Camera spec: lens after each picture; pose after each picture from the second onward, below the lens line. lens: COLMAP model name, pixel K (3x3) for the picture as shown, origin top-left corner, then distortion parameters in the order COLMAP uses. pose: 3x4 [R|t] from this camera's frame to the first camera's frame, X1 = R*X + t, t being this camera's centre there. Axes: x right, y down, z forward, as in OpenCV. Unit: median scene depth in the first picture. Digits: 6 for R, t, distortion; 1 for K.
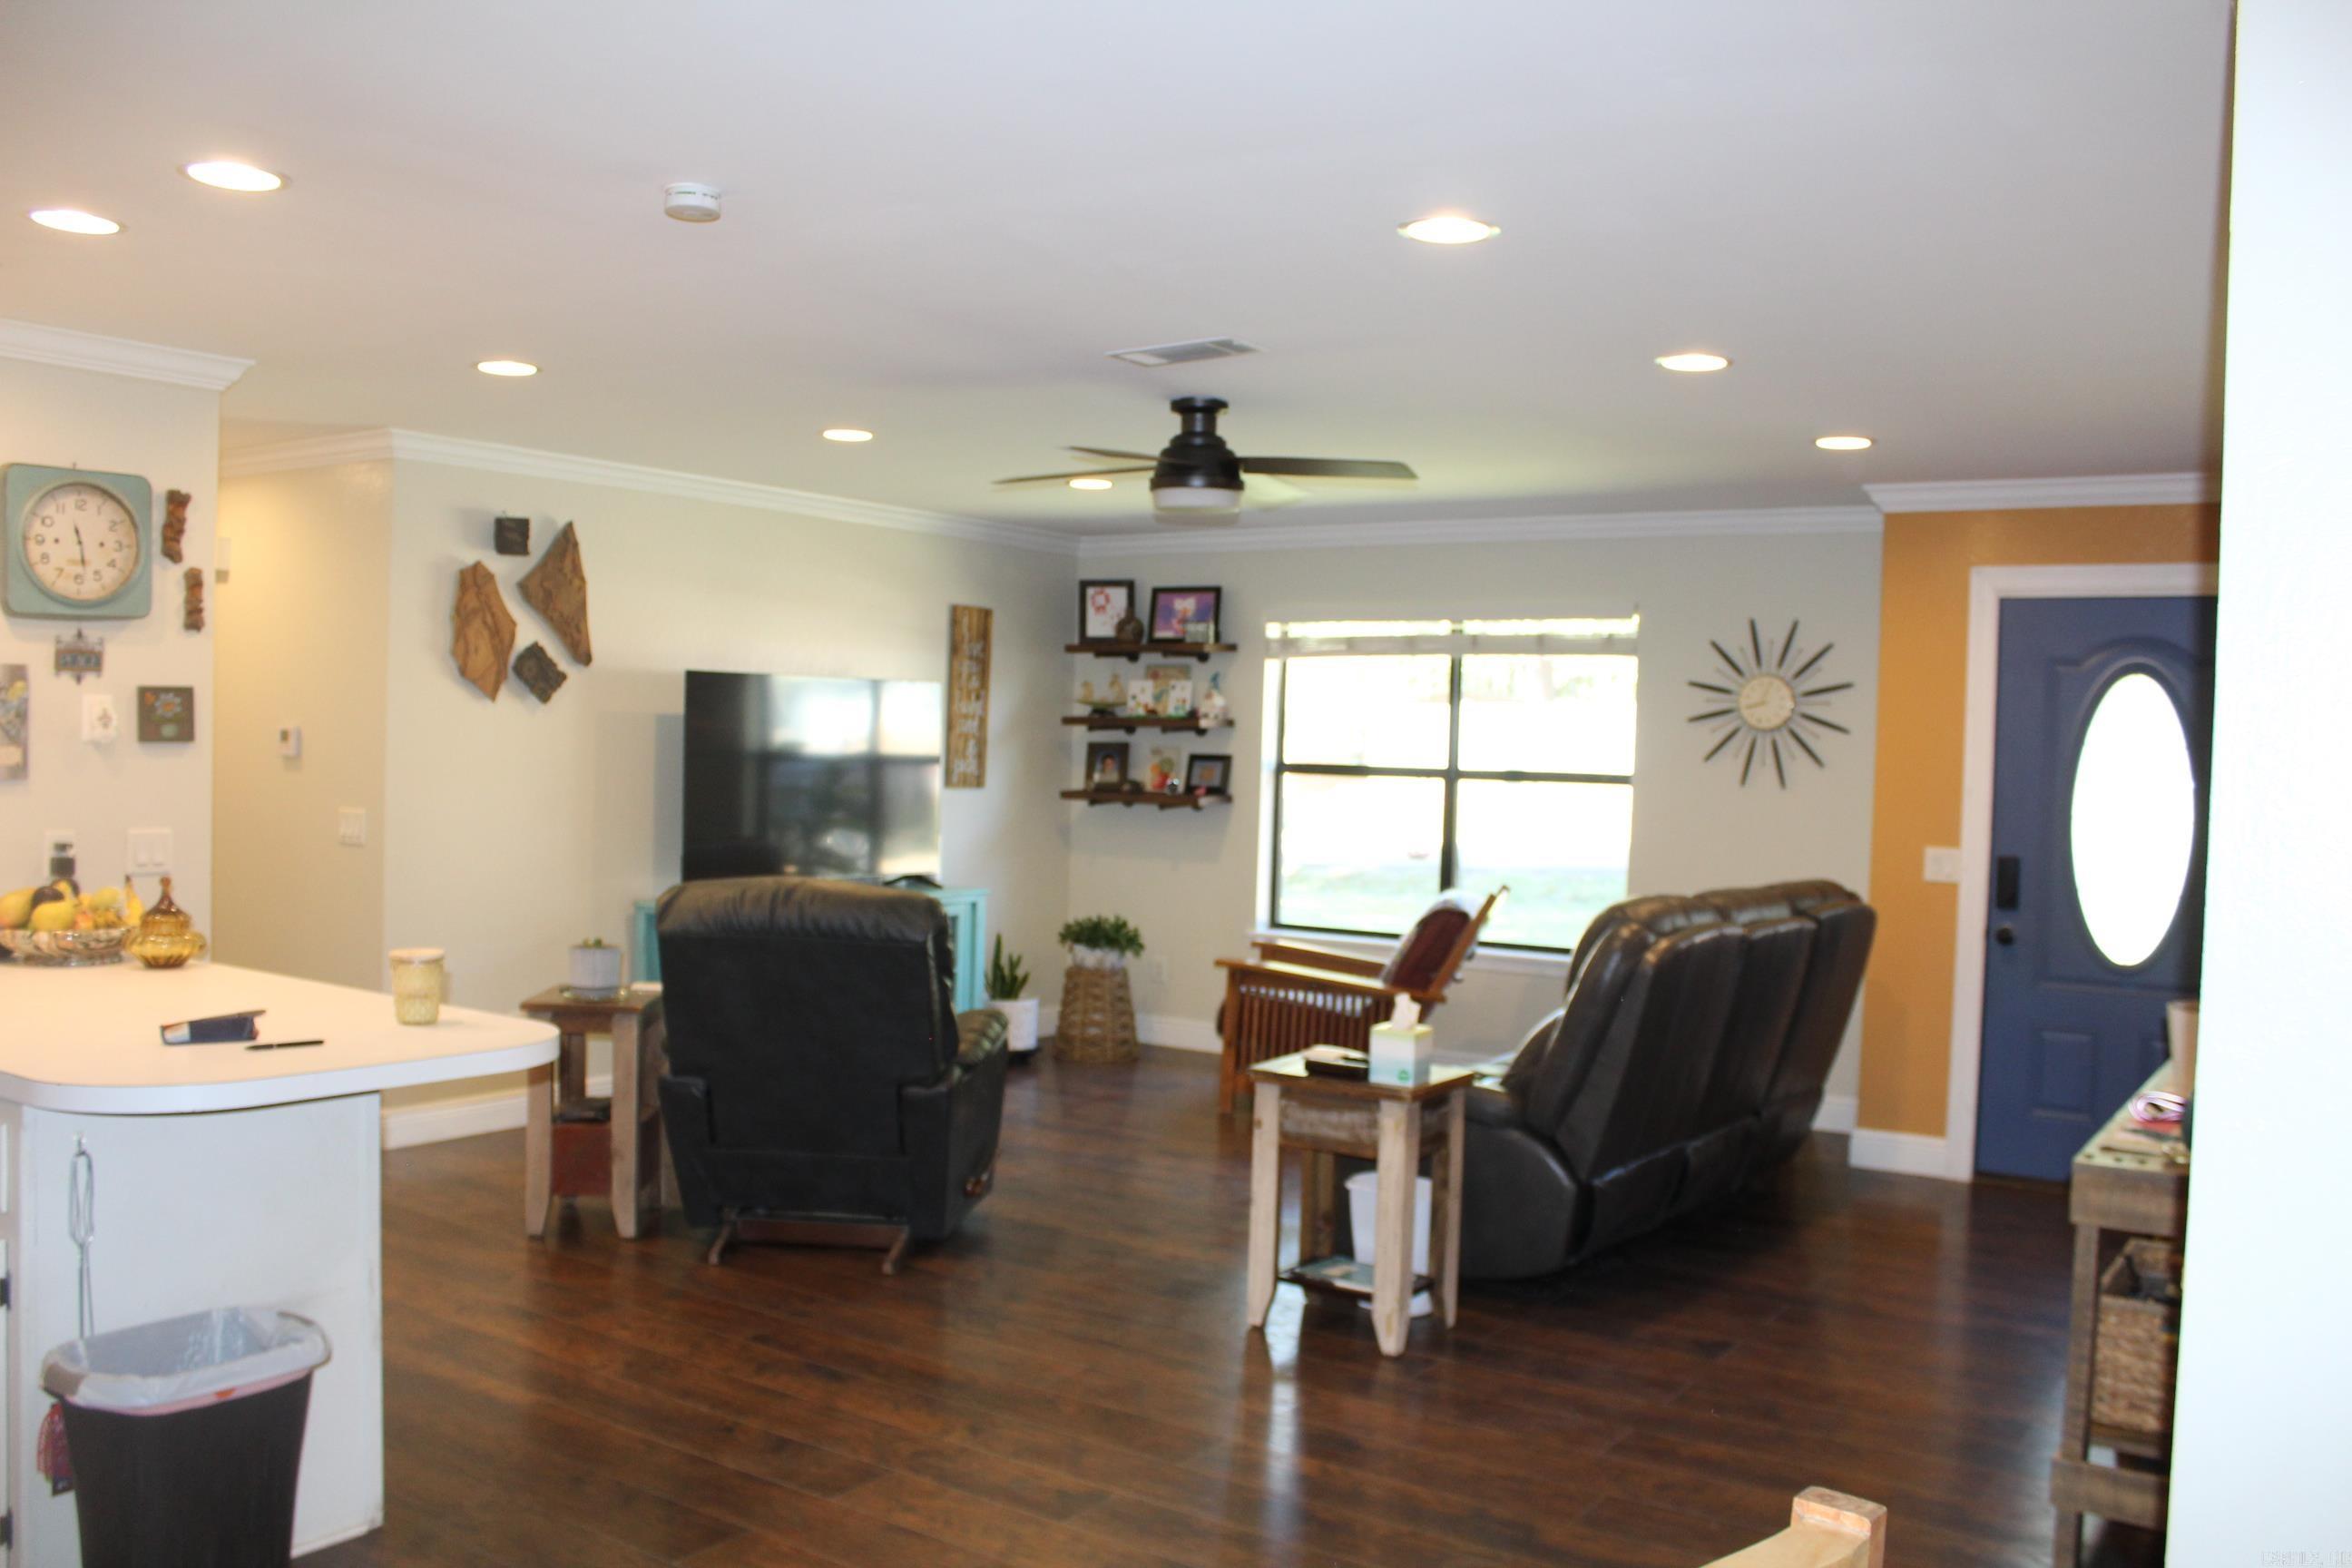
lens RADIAL K [[1949.1, 0, 1160.4], [0, 1949.1, 795.1], [0, 0, 1]] dist [-0.164977, 0.144920]
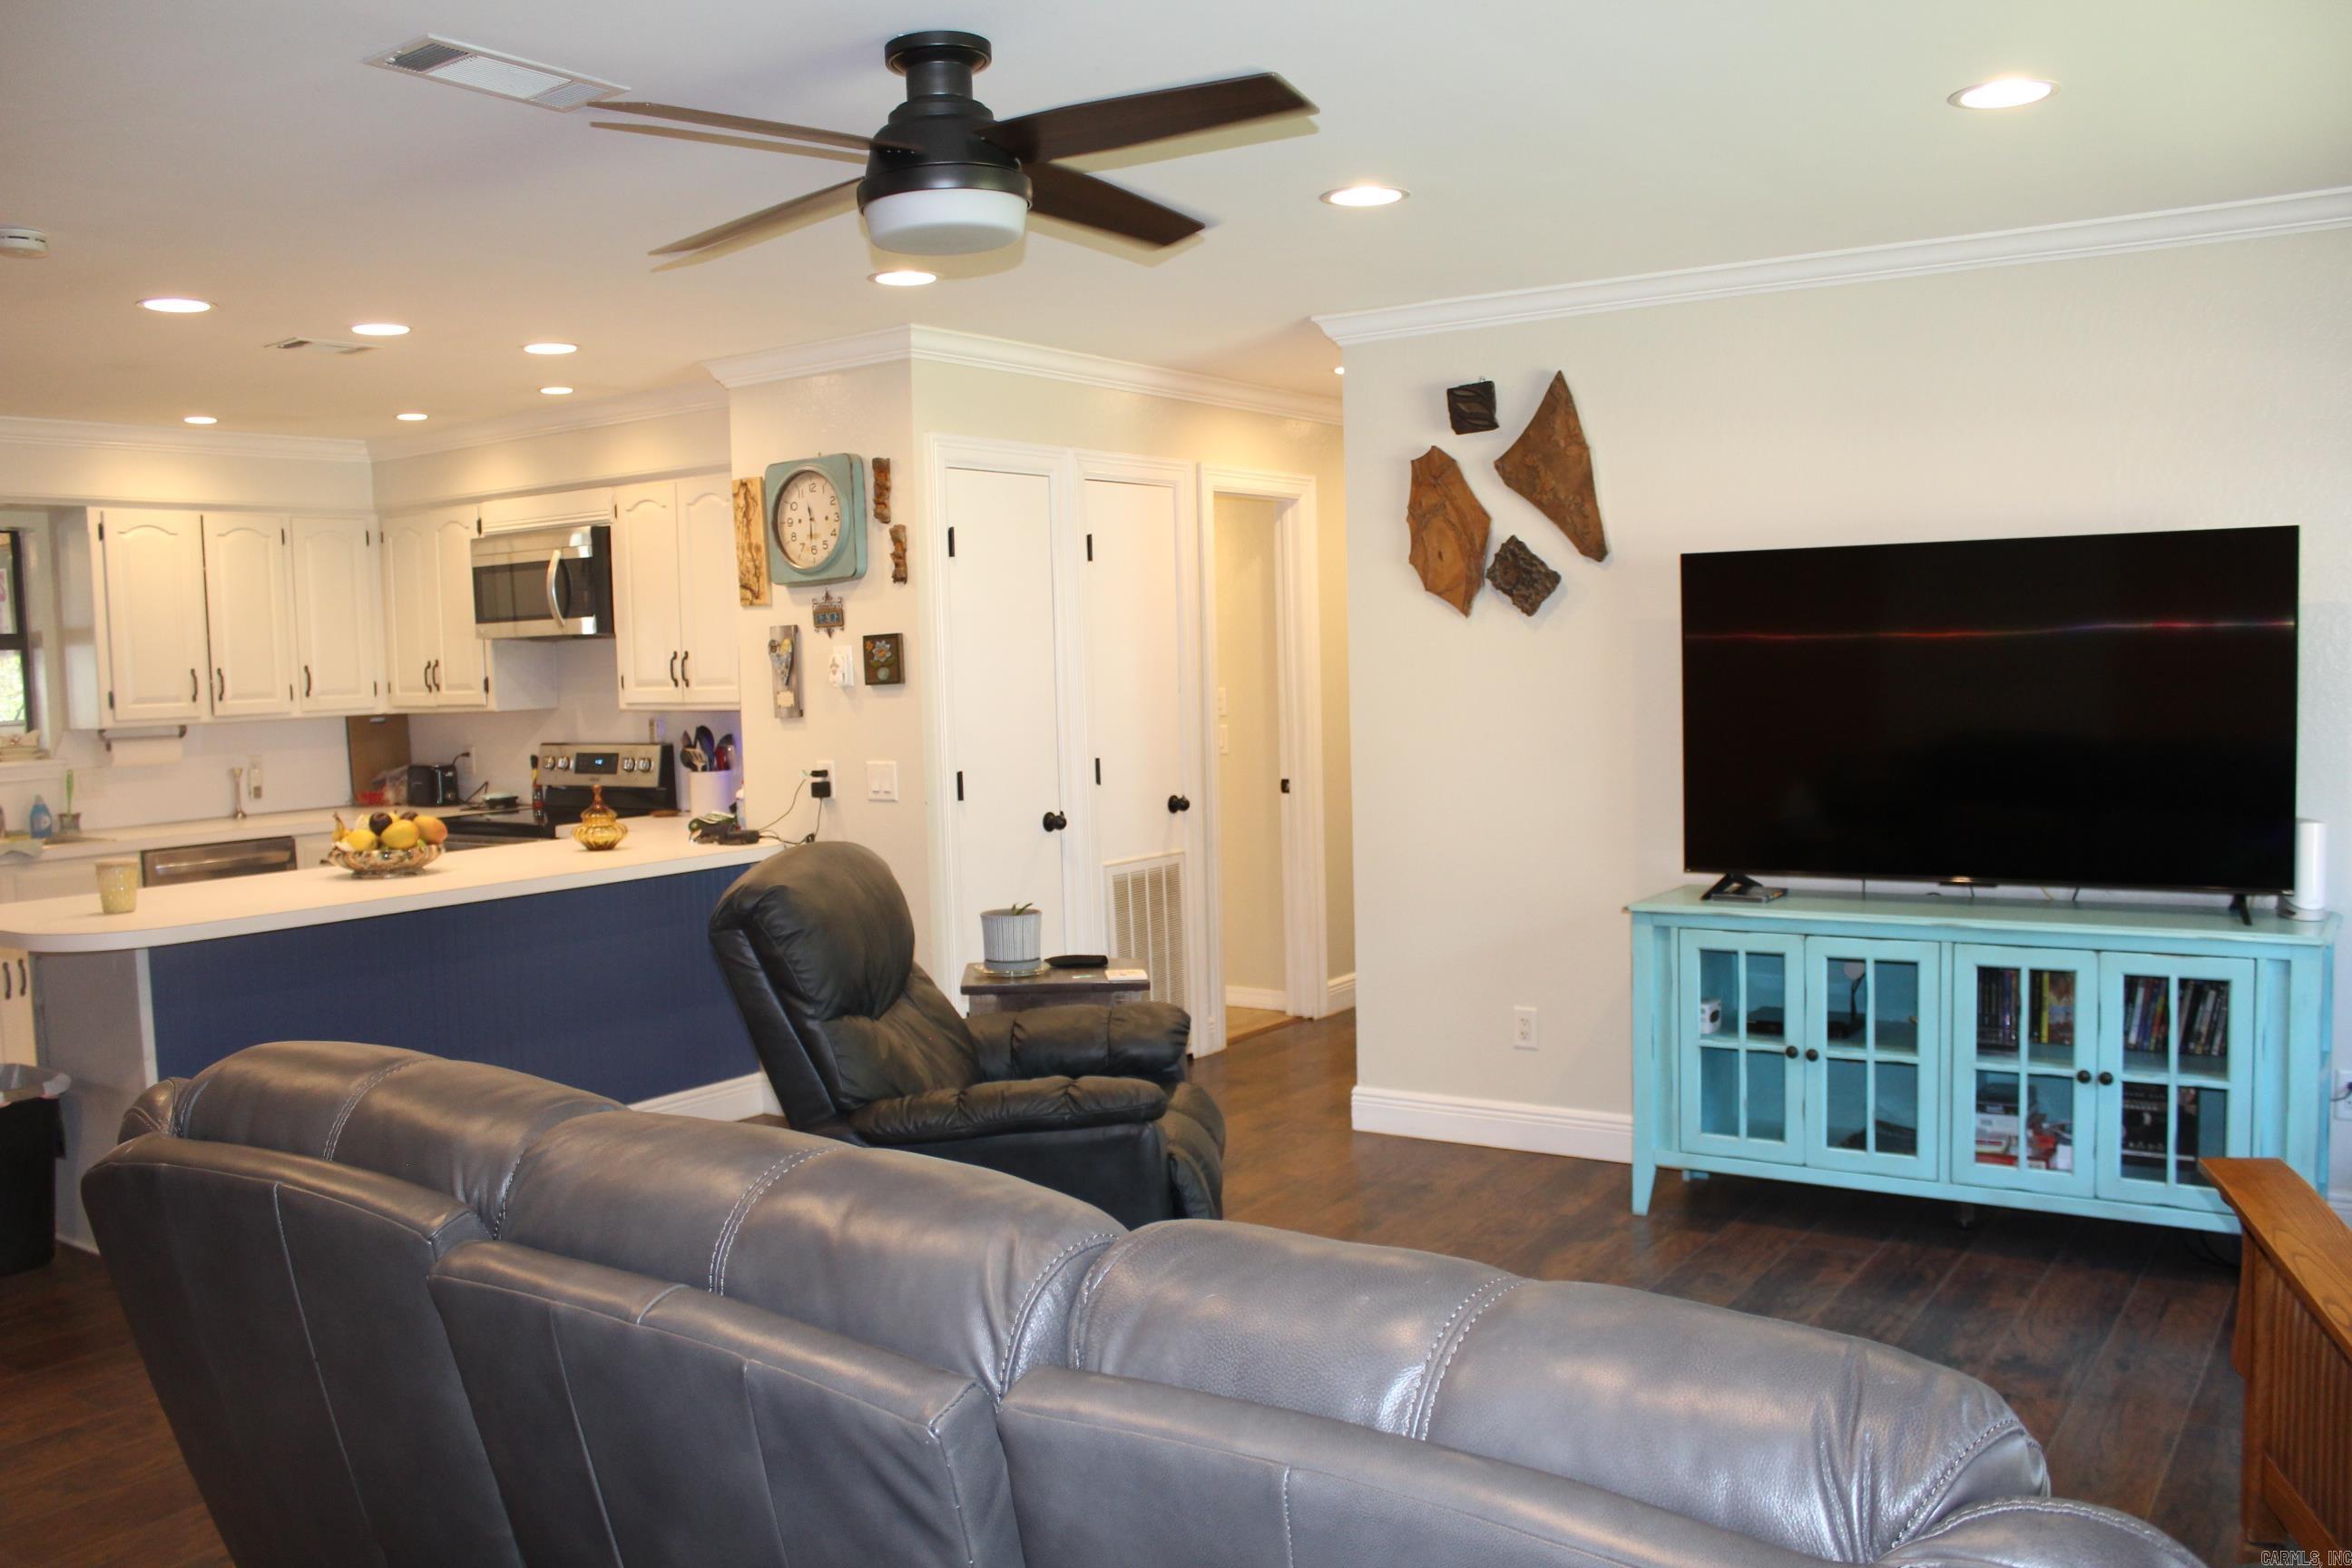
lens RADIAL K [[1949.1, 0, 1160.4], [0, 1949.1, 795.1], [0, 0, 1]] dist [-0.164977, 0.144920]
pose [[-0.006085, 0.047940, -0.998832, 0.455249], [-0.000044, 0.998850, 0.047941, -0.012606], [0.999981, 0.000336, -0.006076, 0.844517]]
